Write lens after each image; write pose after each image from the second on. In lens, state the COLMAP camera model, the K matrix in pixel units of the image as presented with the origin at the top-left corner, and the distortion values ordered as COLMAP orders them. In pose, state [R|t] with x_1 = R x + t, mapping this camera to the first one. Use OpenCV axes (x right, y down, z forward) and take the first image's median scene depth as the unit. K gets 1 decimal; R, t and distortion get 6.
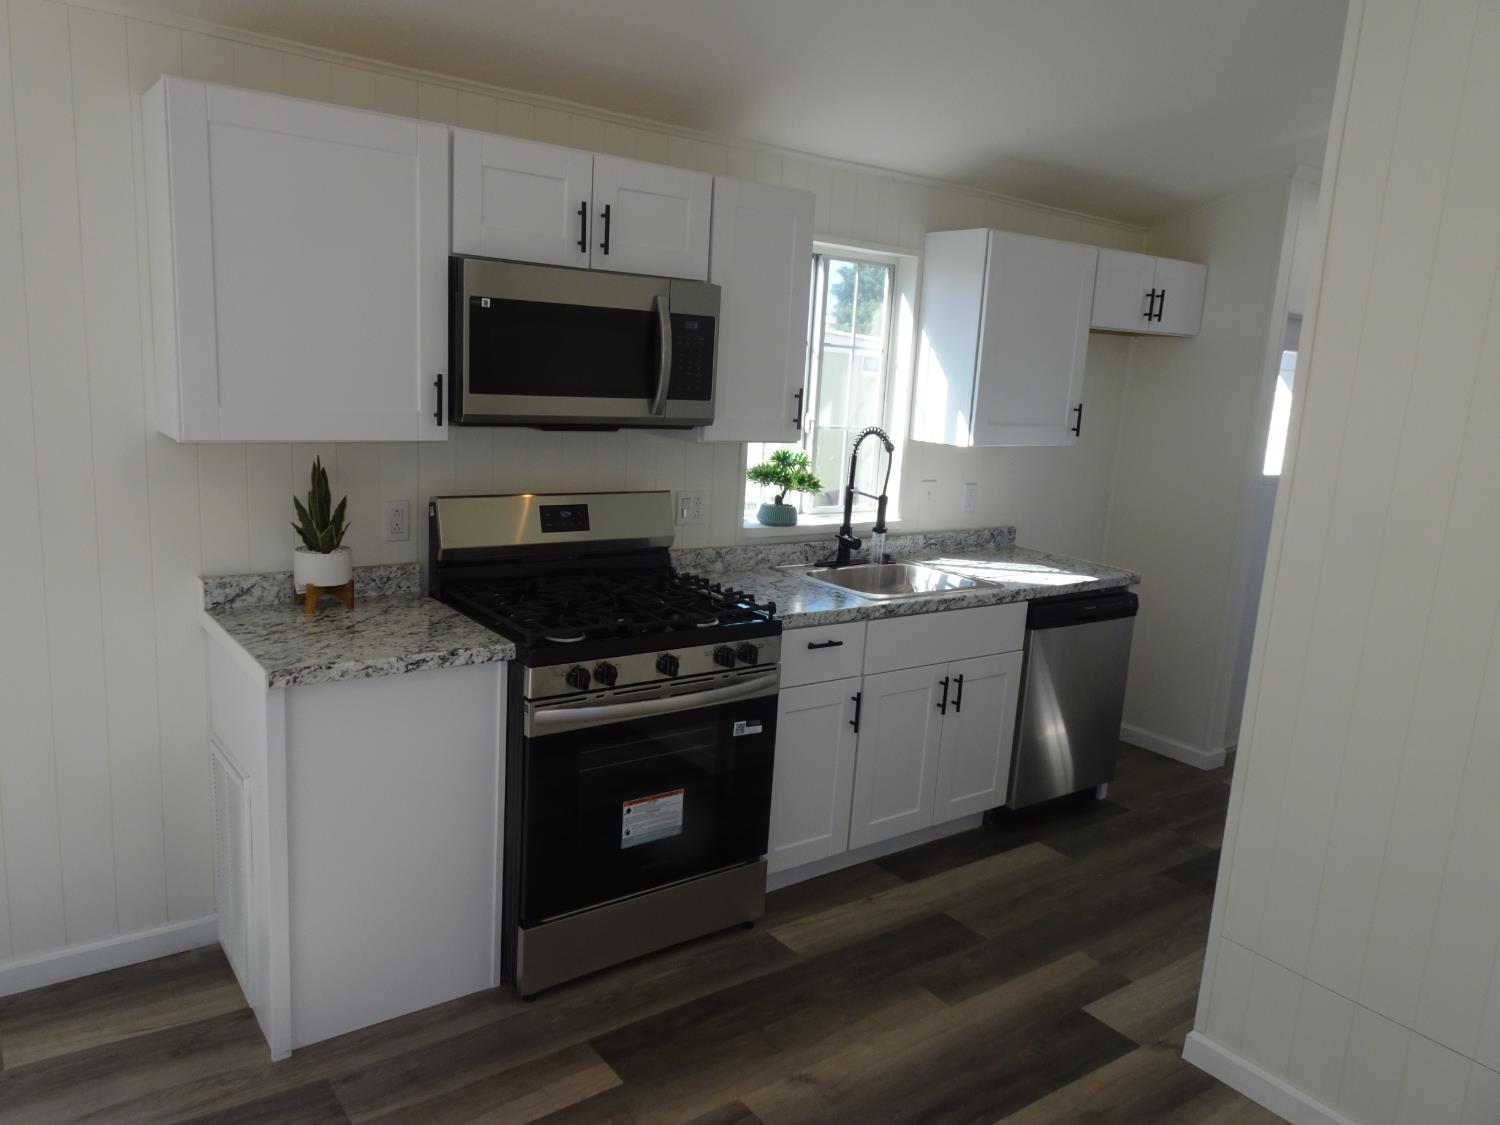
lens RADIAL K [[1062.1, 0, 750.0], [0, 1062.1, 562.5], [0, 0, 1]] dist [0.005737, -0.000548]
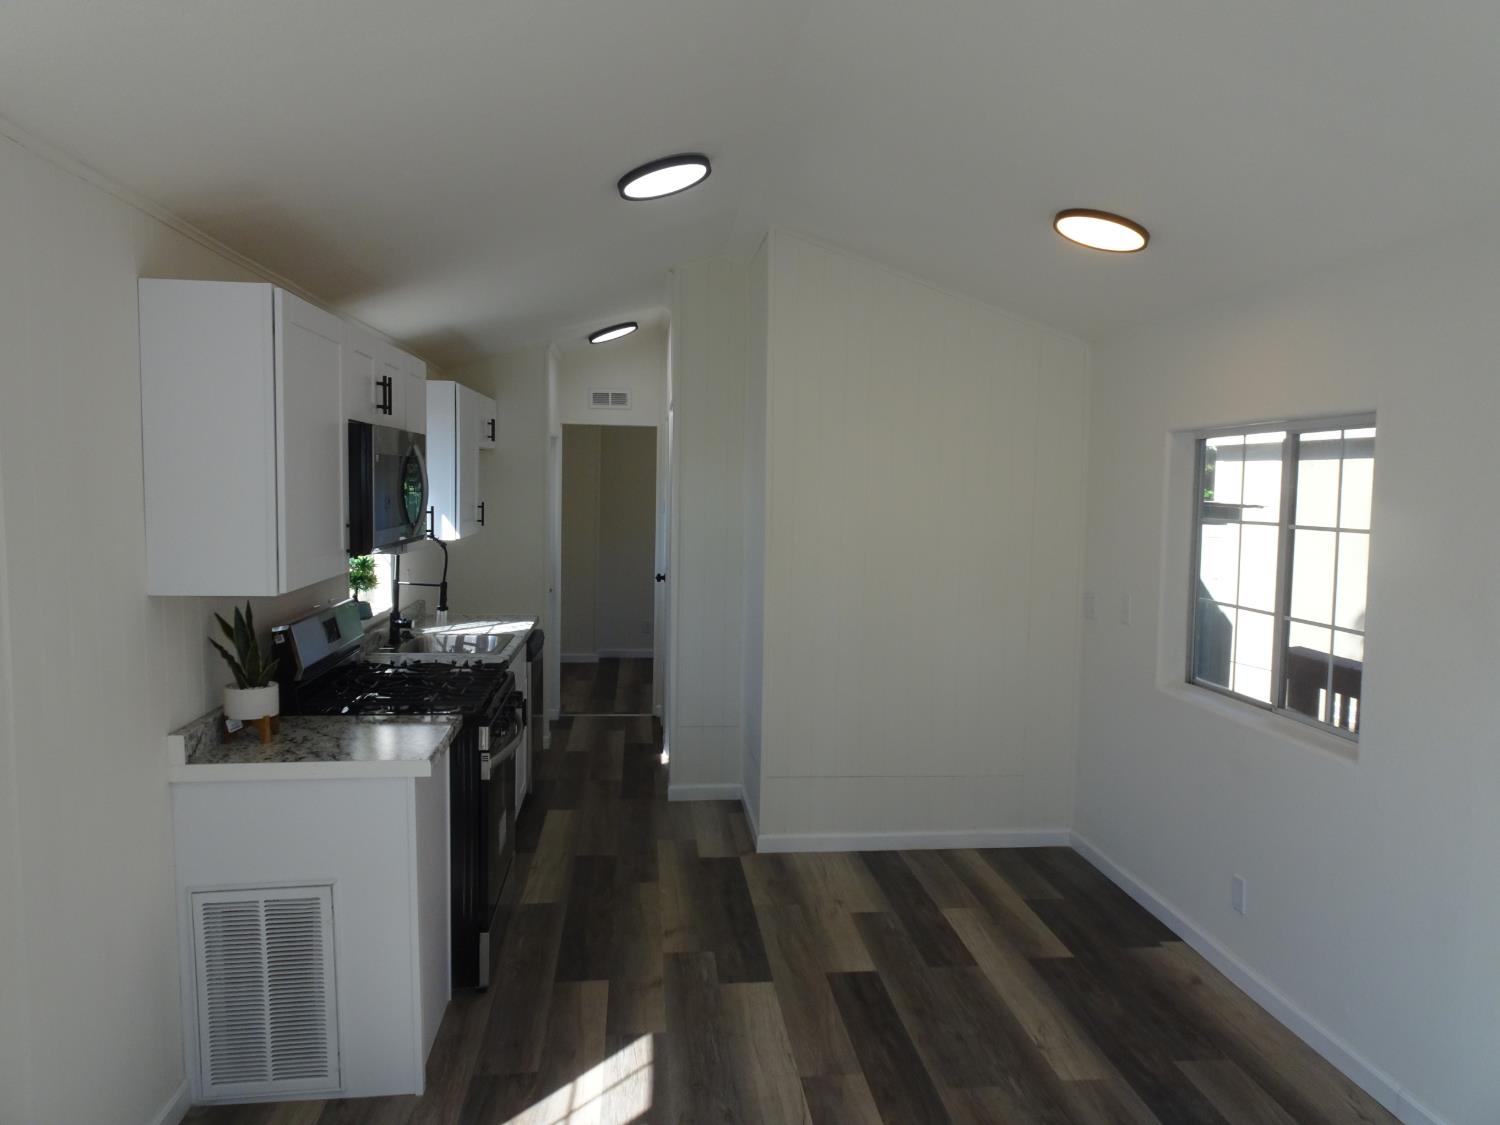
lens RADIAL K [[1062.1, 0, 750.0], [0, 1062.1, 562.5], [0, 0, 1]] dist [0.005737, -0.000548]
pose [[0.508457, -0.114496, 0.853441, -0.986407], [0.169728, 0.985002, 0.031027, -0.077641], [-0.844194, 0.129077, 0.520265, -0.008538]]
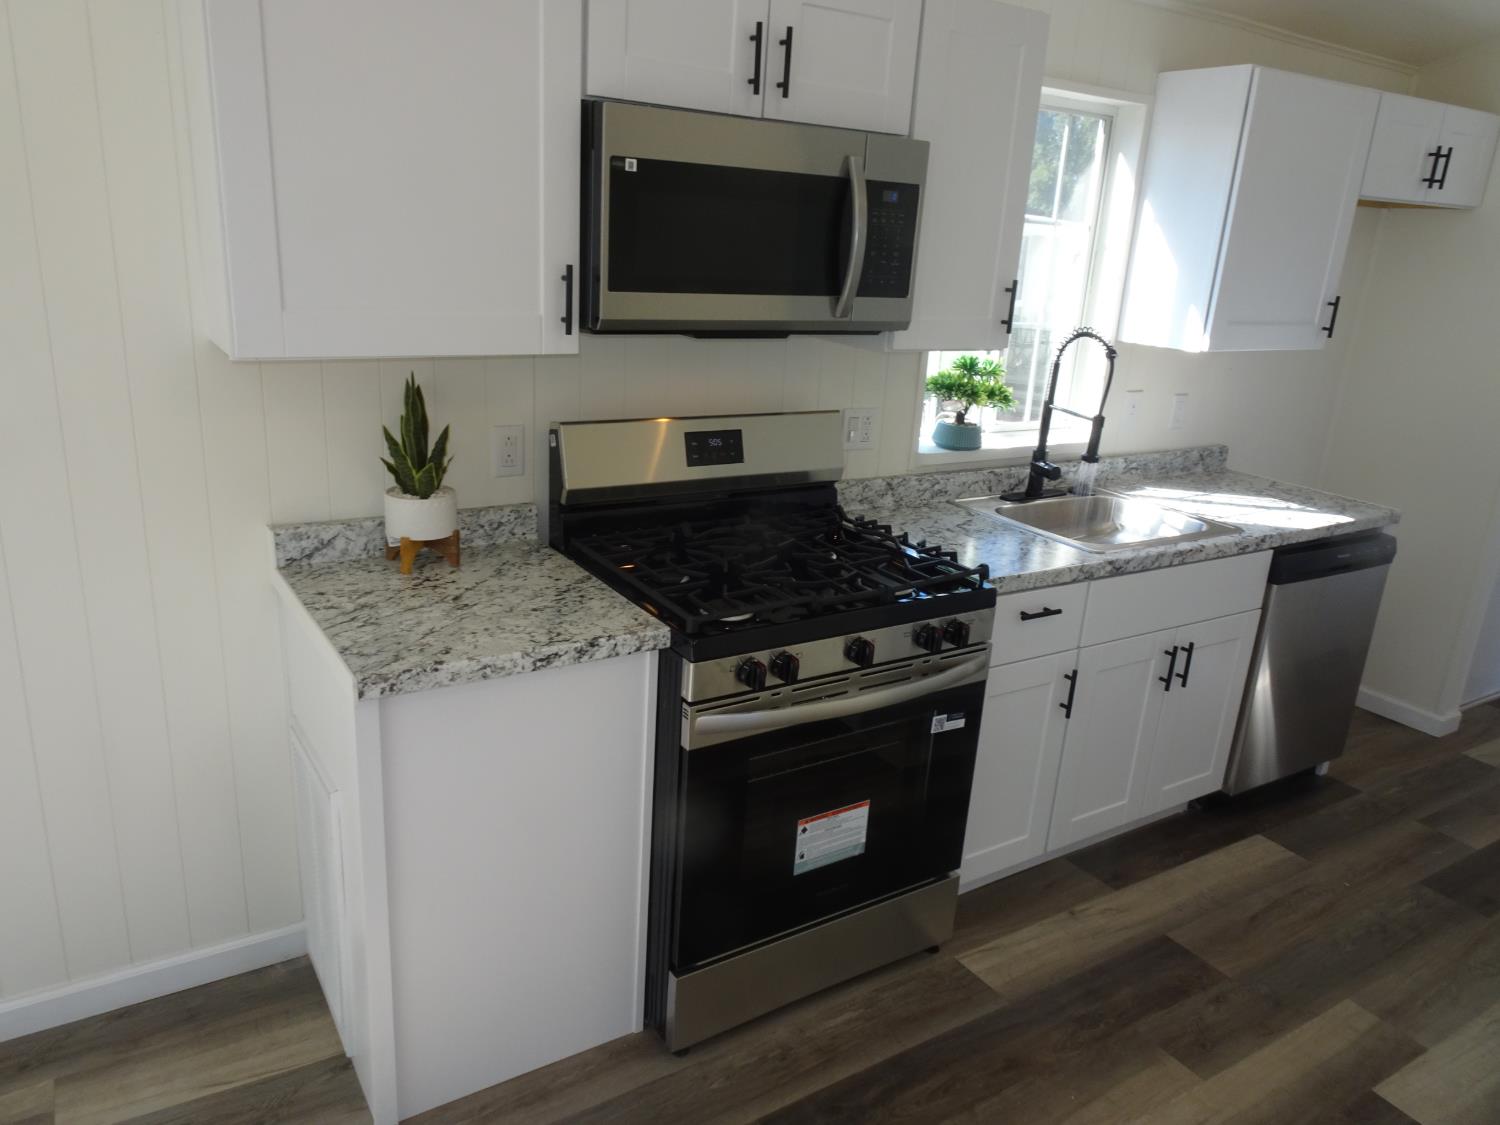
lens RADIAL K [[1062.1, 0, 750.0], [0, 1062.1, 562.5], [0, 0, 1]] dist [0.005737, -0.000548]
pose [[0.997411, 0.022460, -0.068321, -0.097306], [-0.014527, 0.993320, 0.114471, -0.050489], [0.070435, -0.113182, 0.991075, 0.218483]]
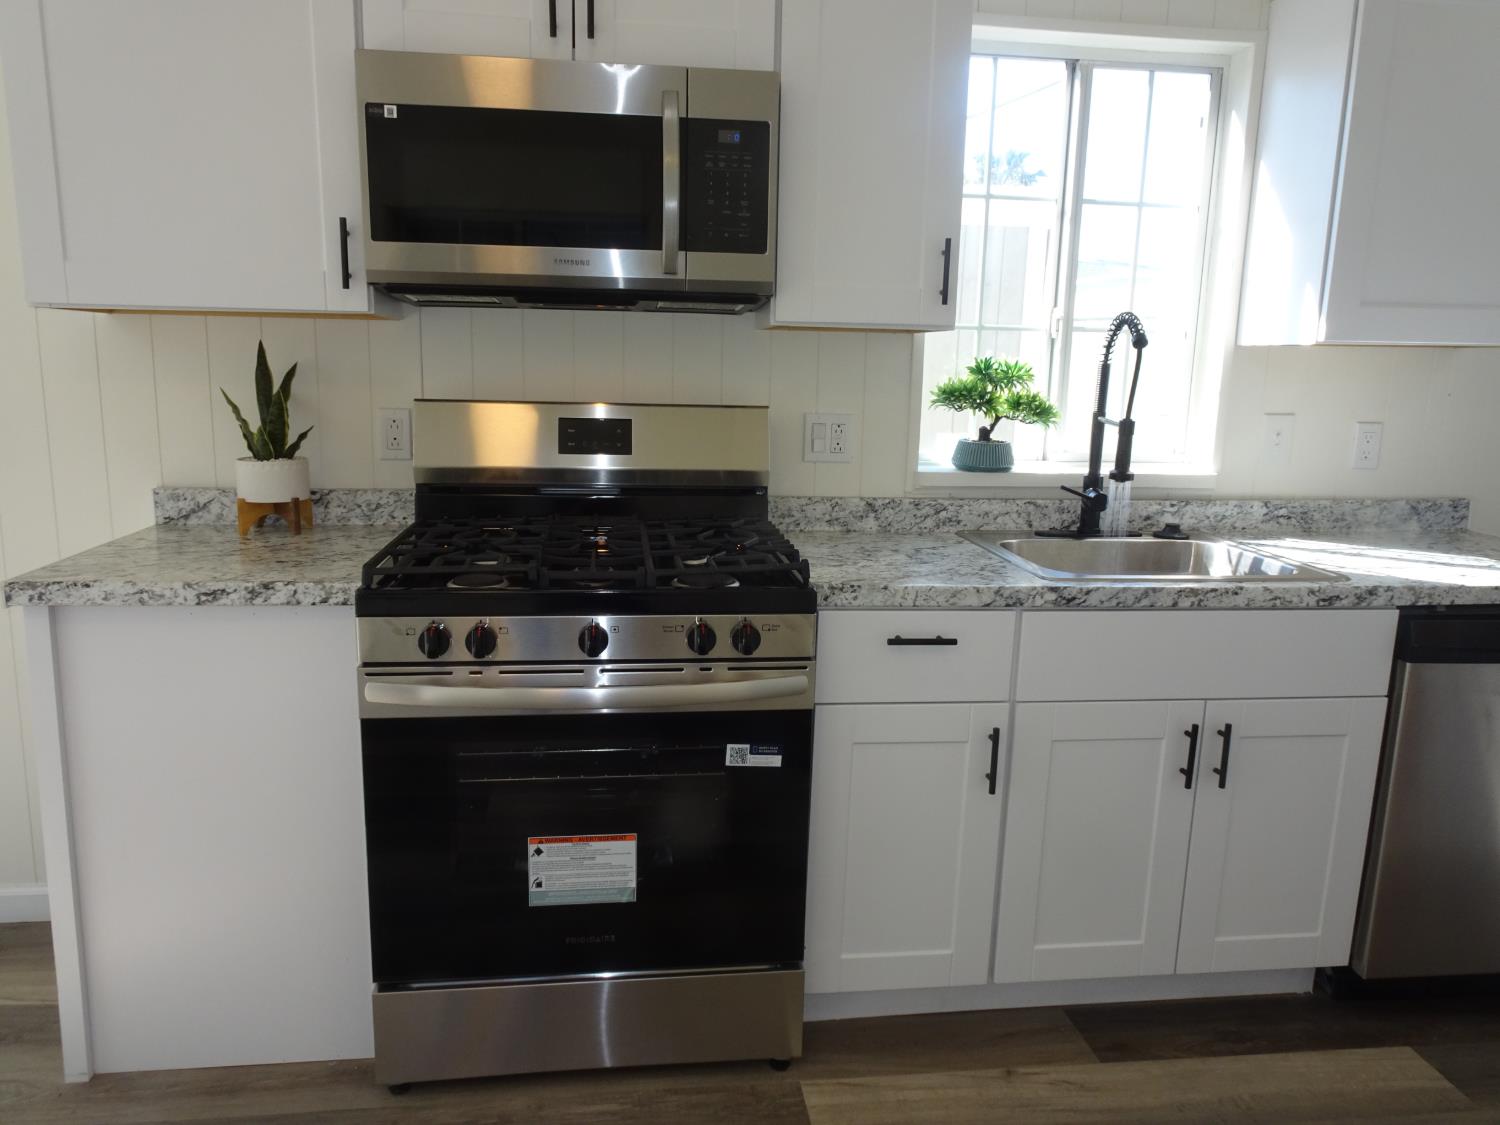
lens RADIAL K [[1059.8, 0, 747.9], [0, 1059.8, 563.0], [0, 0, 1]] dist [0.000801, -0.000443]
pose [[0.871283, 0.054044, -0.487797, 0.293963], [-0.062170, 0.998065, -0.000467, 0.041617], [0.486828, 0.030733, 0.872957, 0.442630]]
